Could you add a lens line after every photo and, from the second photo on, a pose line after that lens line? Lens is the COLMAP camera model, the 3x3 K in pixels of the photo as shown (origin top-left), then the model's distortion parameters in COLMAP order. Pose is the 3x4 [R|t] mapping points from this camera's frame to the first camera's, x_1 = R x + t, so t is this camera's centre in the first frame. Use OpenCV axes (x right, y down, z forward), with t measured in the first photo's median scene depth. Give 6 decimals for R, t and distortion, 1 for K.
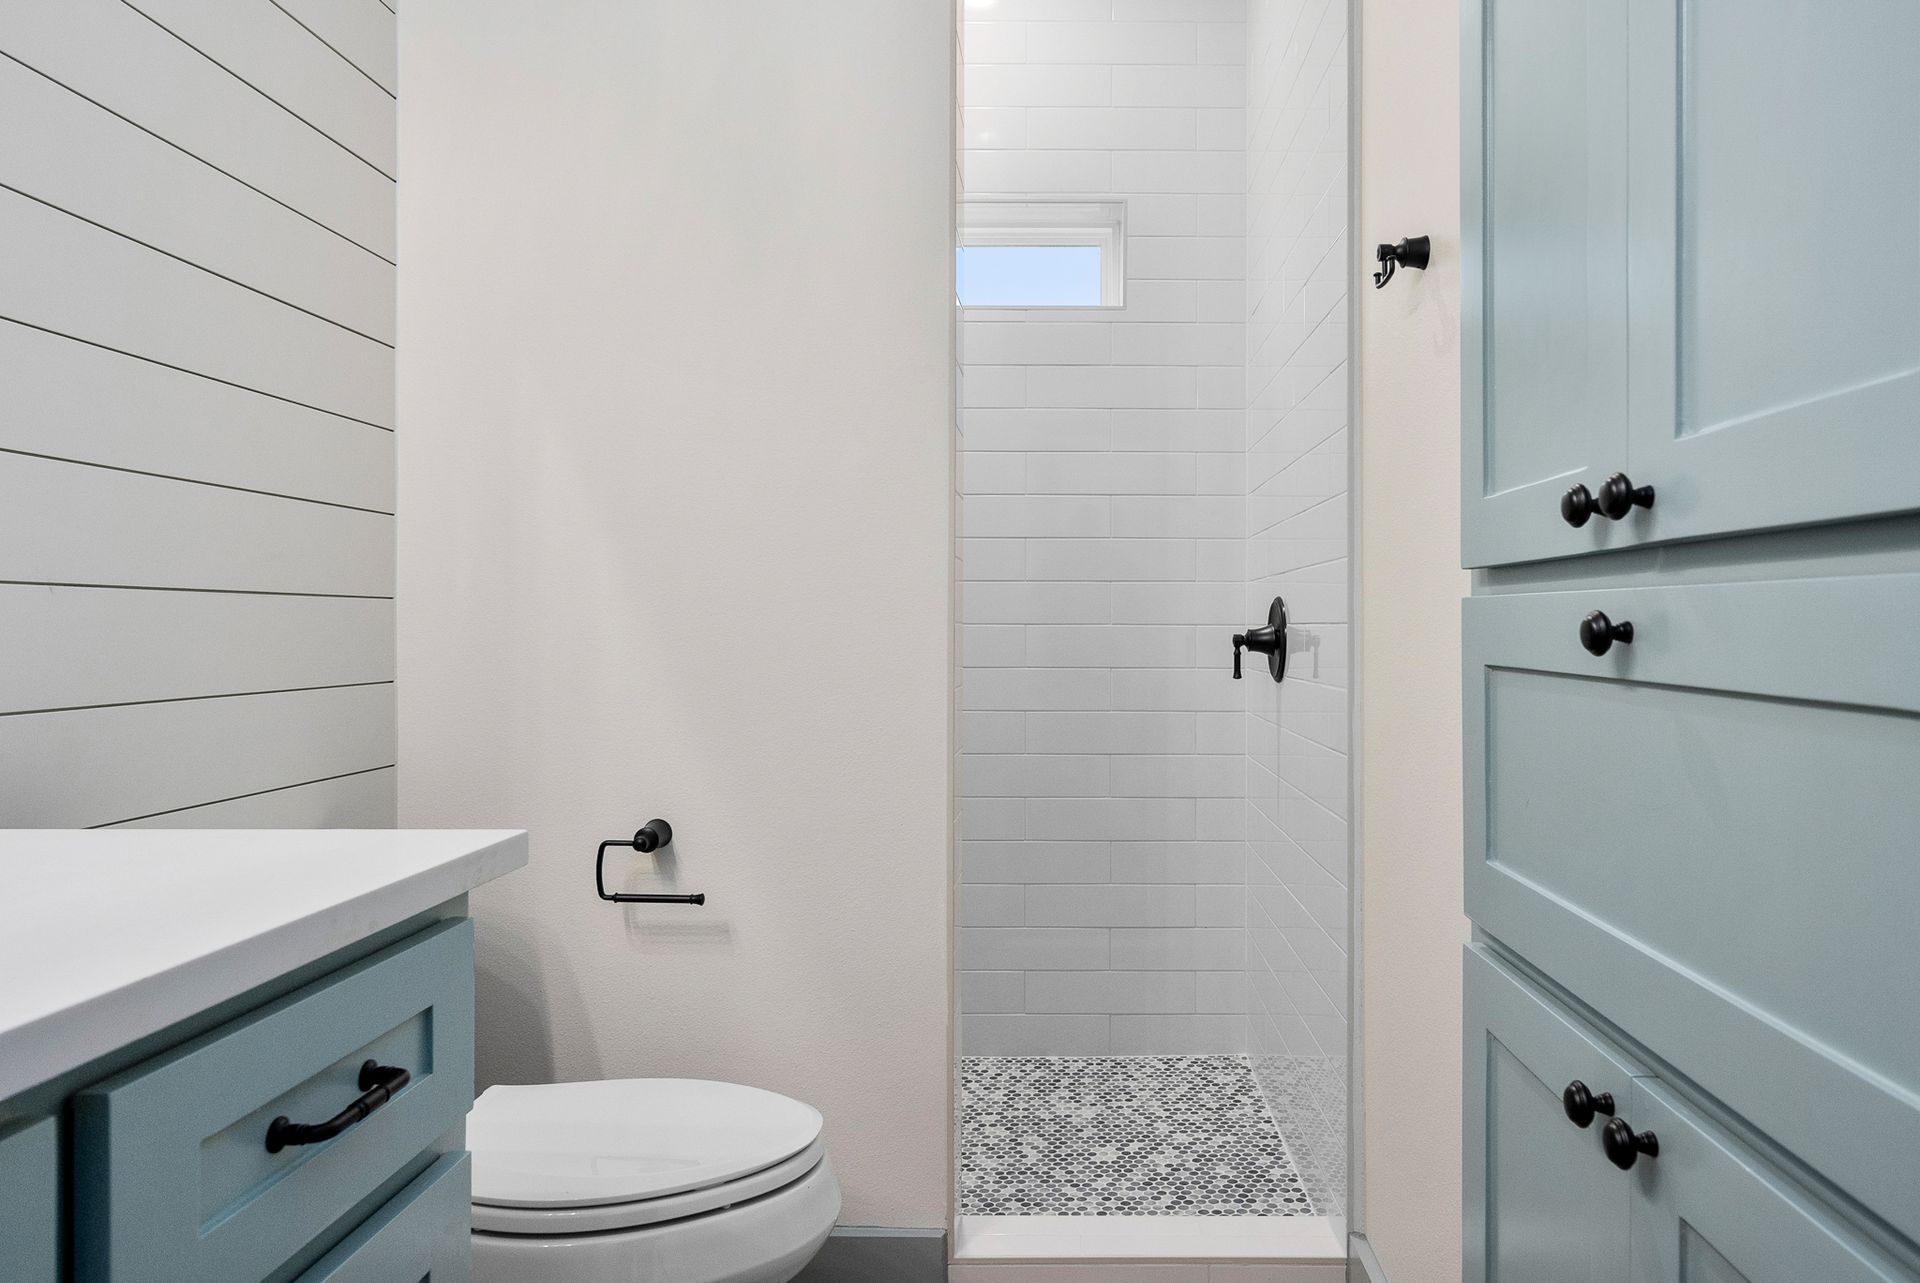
lens RADIAL K [[1085.3, 0, 993.3], [0, 1085.3, 623.5], [0, 0, 1]] dist [0.008709, 0.000004]
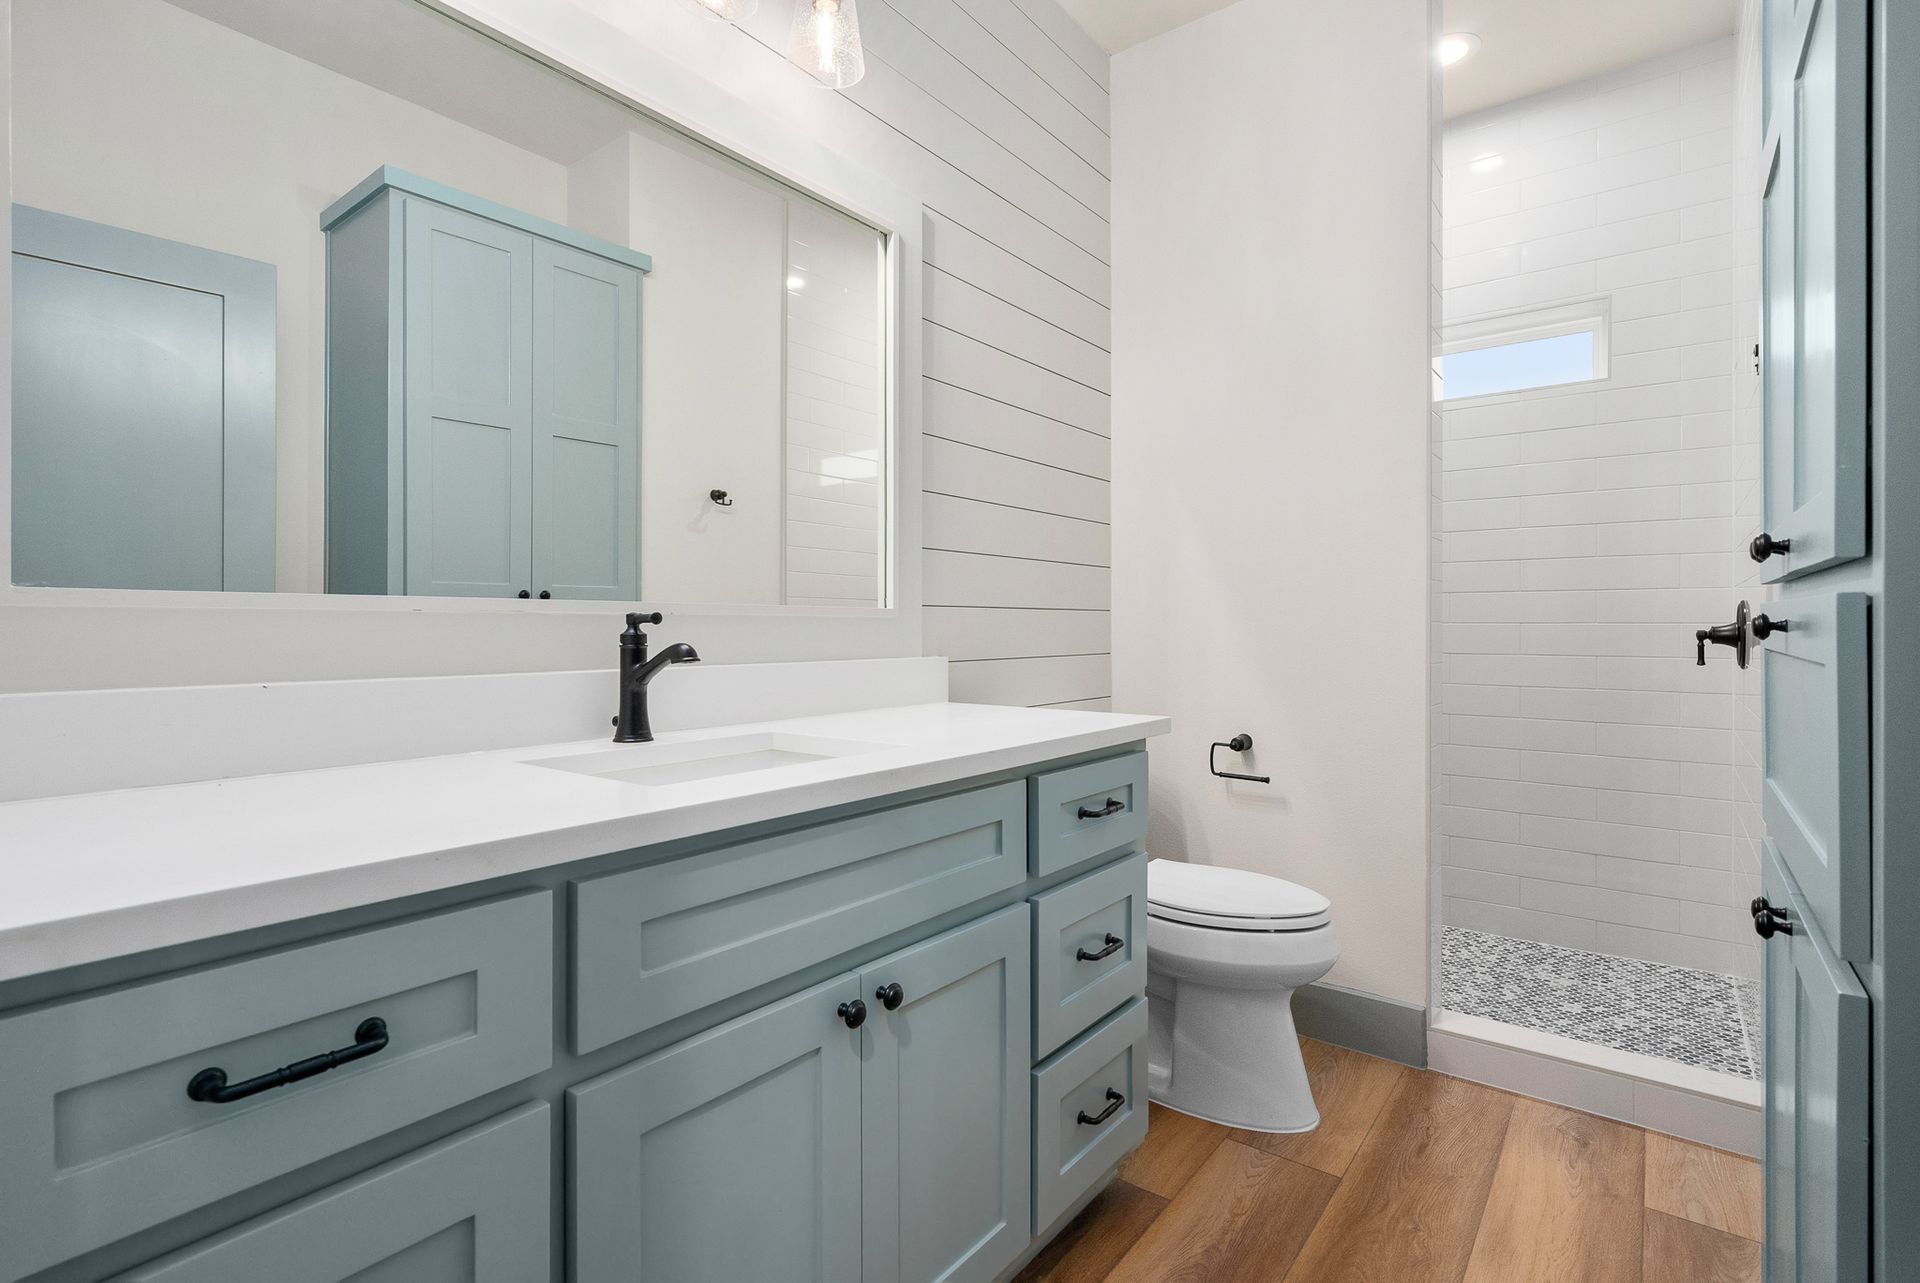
lens RADIAL K [[936.6, 0, 964.7], [0, 936.6, 632.1], [0, 0, 1]] dist [0.010619, -0.002335]
pose [[0.801235, 0.003819, -0.598338, 0.199734], [0.001702, 0.999961, 0.008662, 0.001011], [0.598347, -0.007959, 0.801197, -0.411450]]
